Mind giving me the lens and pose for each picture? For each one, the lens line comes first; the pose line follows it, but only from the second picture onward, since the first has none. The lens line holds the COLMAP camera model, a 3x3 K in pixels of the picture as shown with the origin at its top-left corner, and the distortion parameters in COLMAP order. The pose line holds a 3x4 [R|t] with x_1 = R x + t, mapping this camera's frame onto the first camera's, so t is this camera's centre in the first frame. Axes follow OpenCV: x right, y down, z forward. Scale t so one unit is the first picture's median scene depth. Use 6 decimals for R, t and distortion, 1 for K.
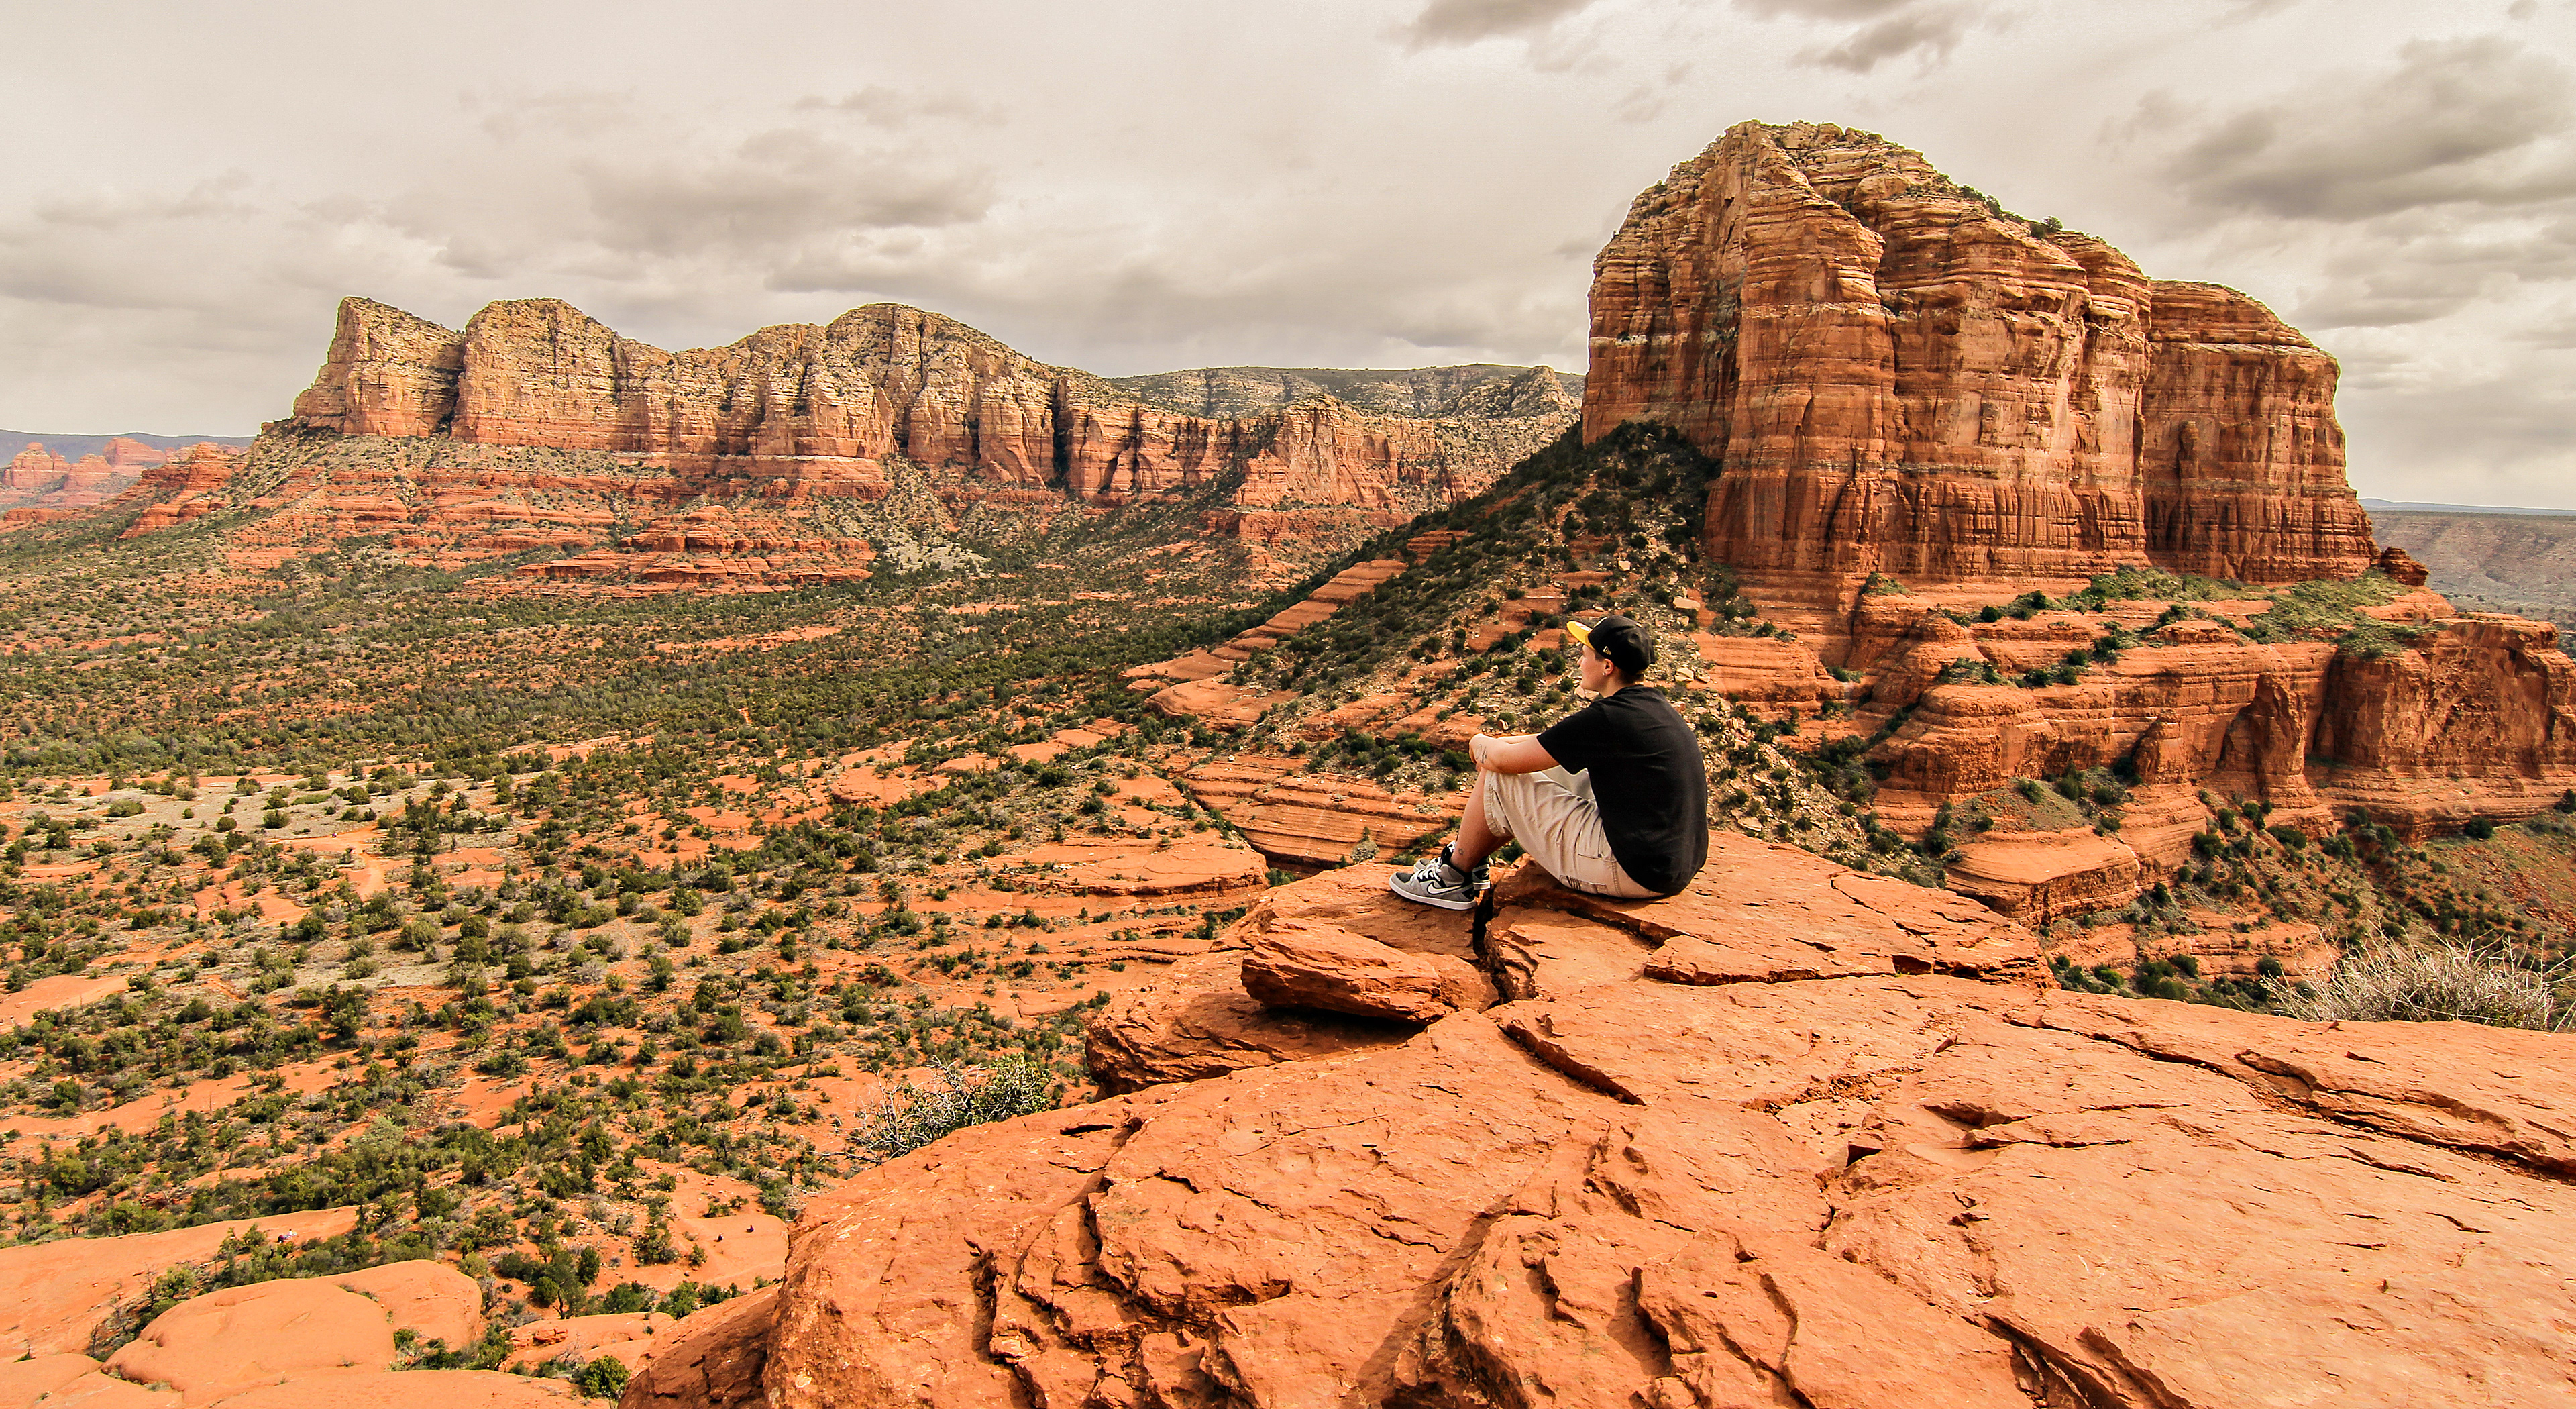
lens RADIAL K [[1310.3, 0, 1286.7], [0, 1310.3, 635.6], [0, 0, 1]] dist [-0.011396, -0.008701]
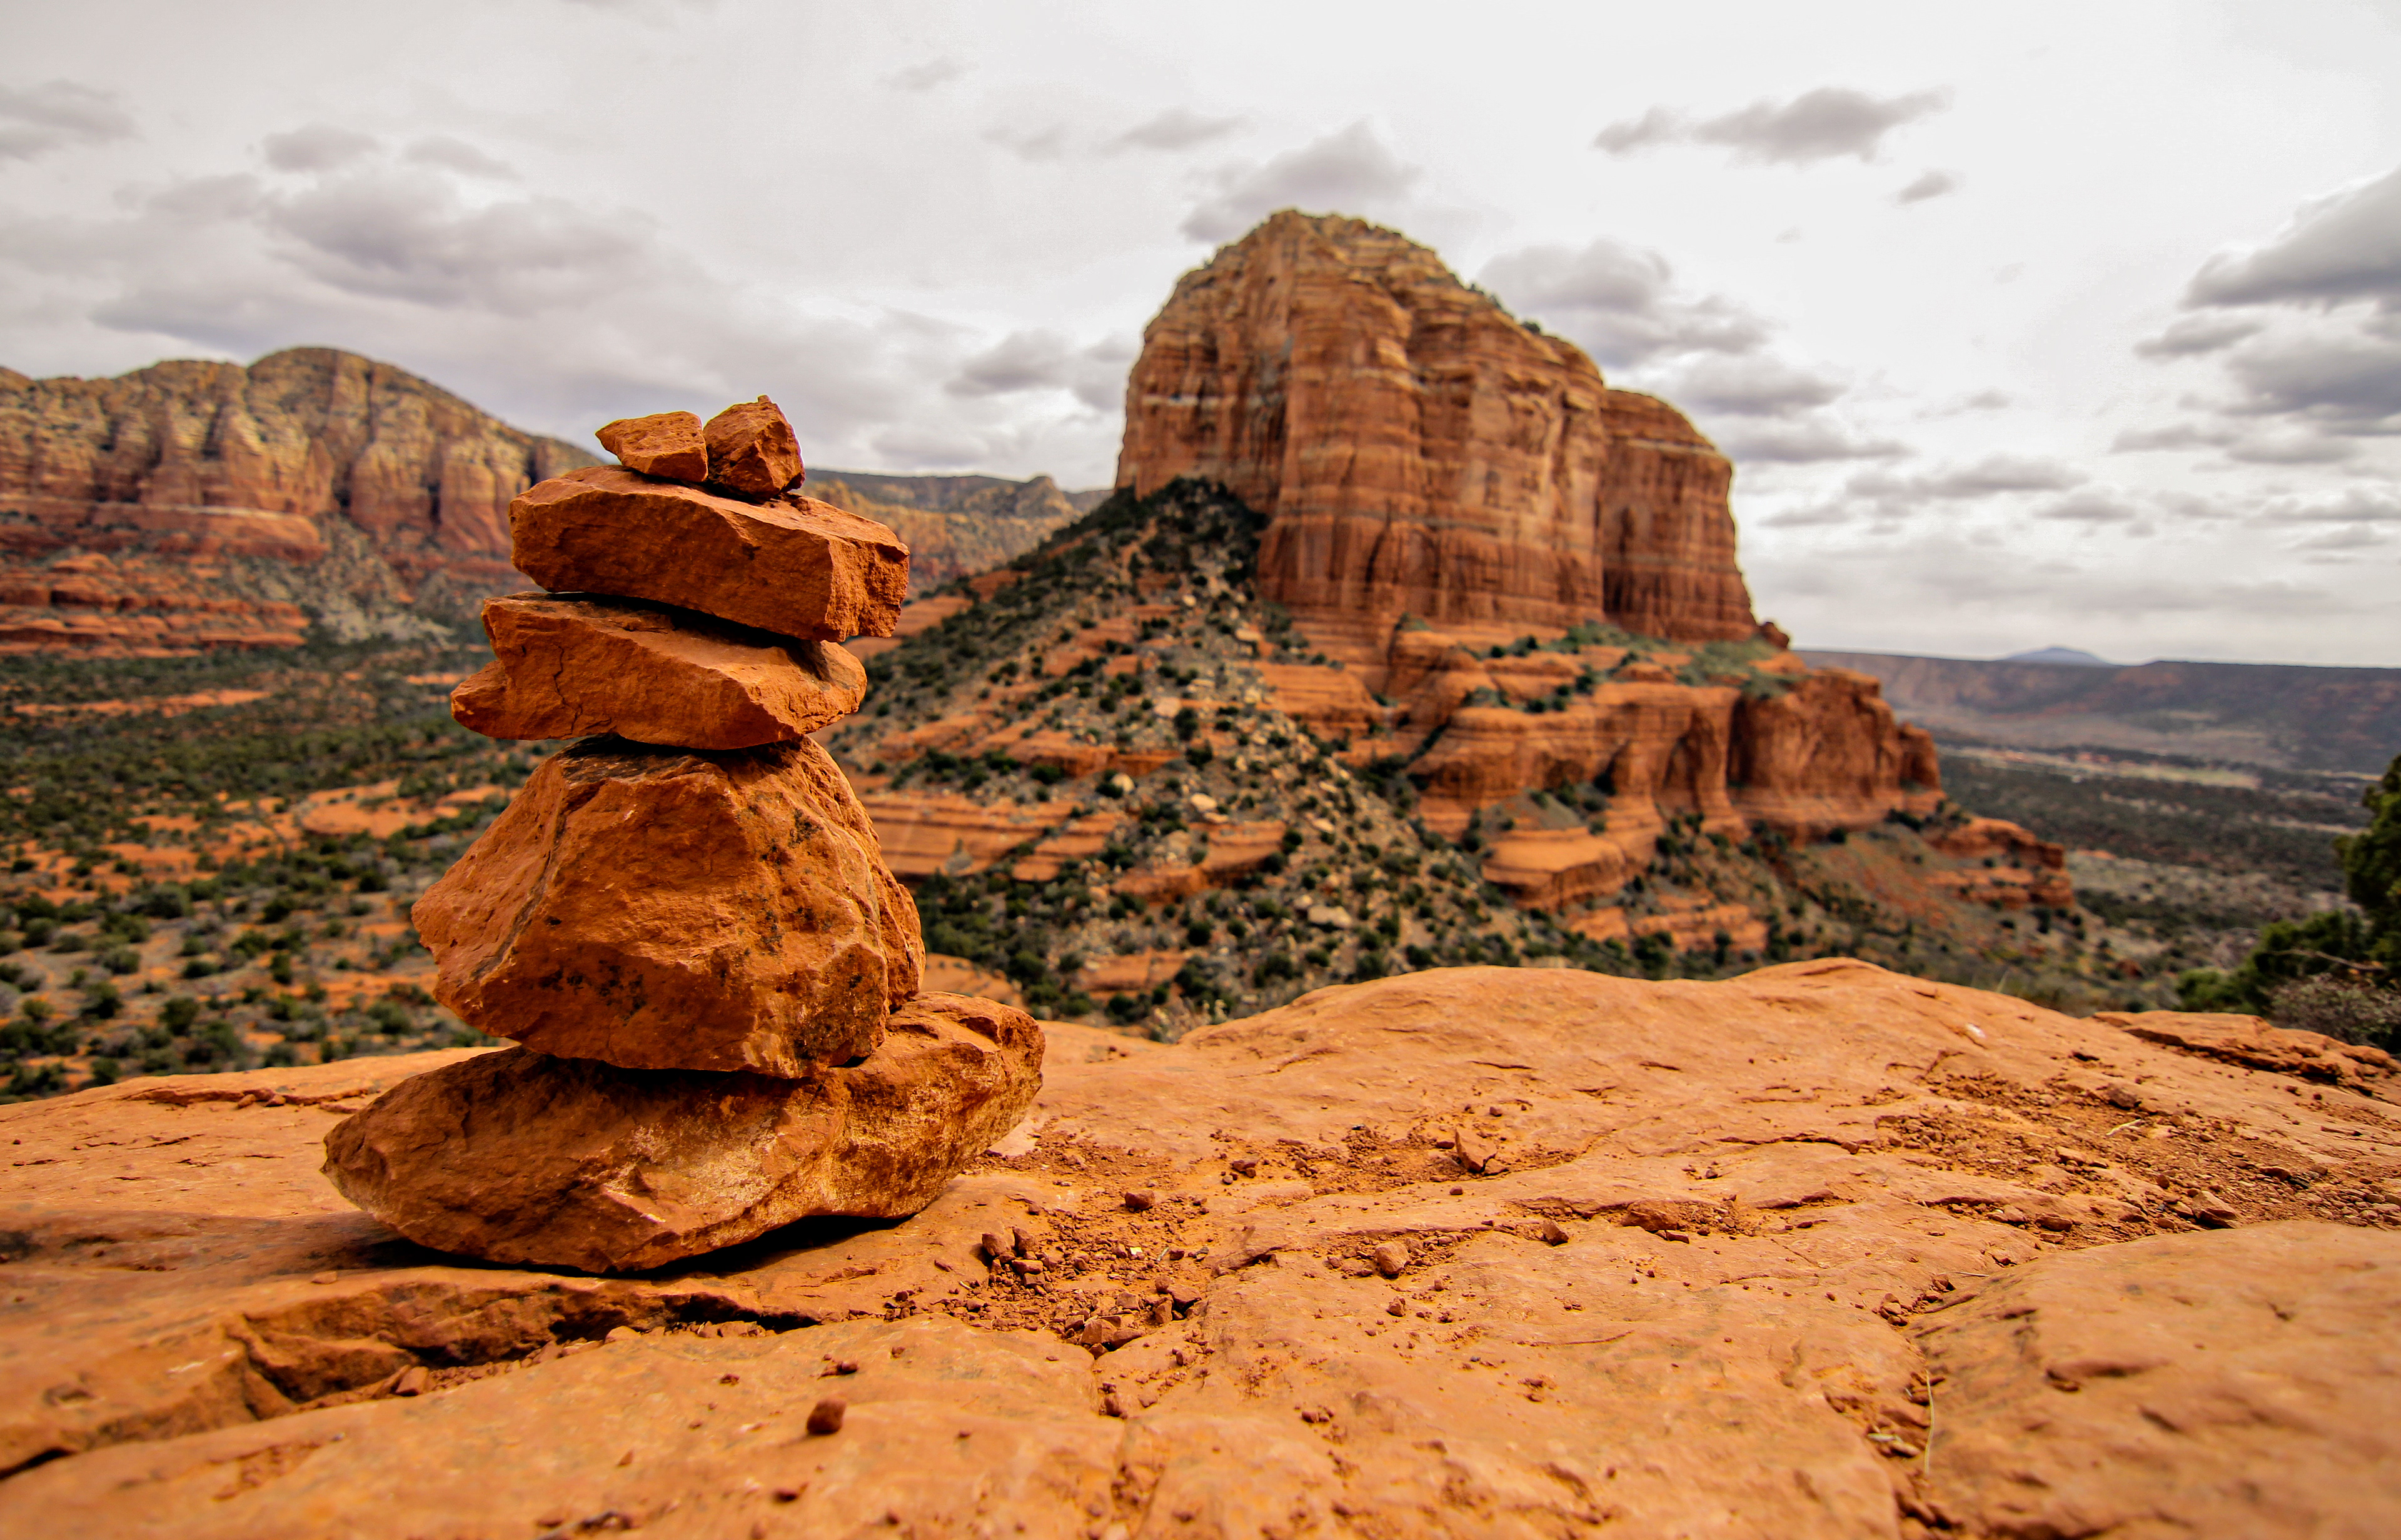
lens RADIAL K [[1247.3, 0, 1185.7], [0, 1247.3, 721.9], [0, 0, 1]] dist [-0.002525, -0.014680]
pose [[0.945970, 0.010395, 0.324086, -0.068668], [-0.001680, 0.999630, -0.027161, 0.071142], [-0.324249, 0.025149, 0.945638, 0.055315]]
